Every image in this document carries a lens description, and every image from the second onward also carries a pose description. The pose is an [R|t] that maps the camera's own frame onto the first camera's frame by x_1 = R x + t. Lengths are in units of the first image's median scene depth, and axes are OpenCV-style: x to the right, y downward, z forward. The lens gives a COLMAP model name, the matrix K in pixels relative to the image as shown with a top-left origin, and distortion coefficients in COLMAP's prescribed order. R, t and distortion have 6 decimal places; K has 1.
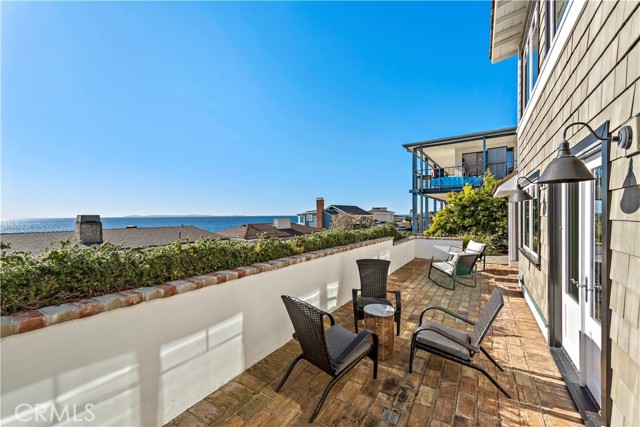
lens RADIAL K [[250.7, 0, 322.0], [0, 250.7, 215.7], [0, 0, 1]] dist [0.003562, -0.000385]
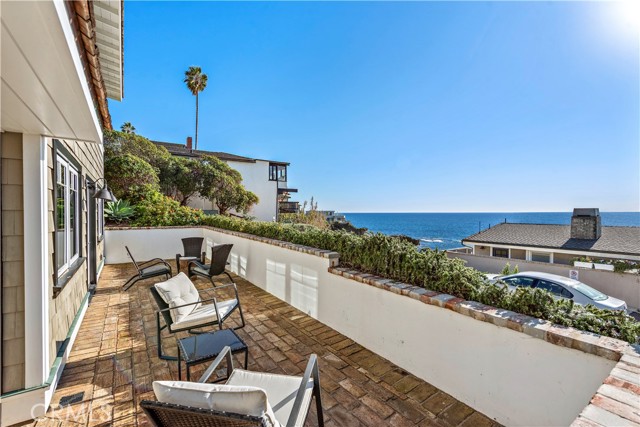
lens RADIAL K [[282.6, 0, 325.7], [0, 282.6, 214.1], [0, 0, 1]] dist [0.004180, -0.000238]
pose [[-0.374140, 0.018530, -0.927187, 0.974448], [0.001359, 0.999810, 0.019433, -0.005911], [0.927371, 0.006011, -0.374094, 1.471017]]
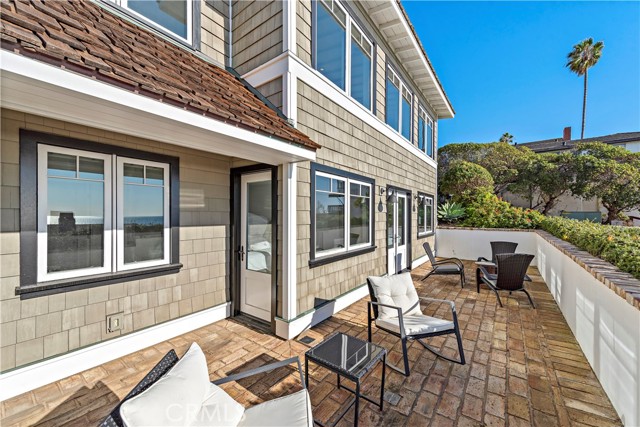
lens RADIAL K [[250.7, 0, 317.9], [0, 250.7, 214.4], [0, 0, 1]] dist [0.003562, -0.000385]
pose [[-0.996610, 0.011857, 0.081411, 0.659517], [0.012009, 0.999927, 0.001384, 0.004001], [-0.081388, 0.002357, -0.996680, 1.504972]]
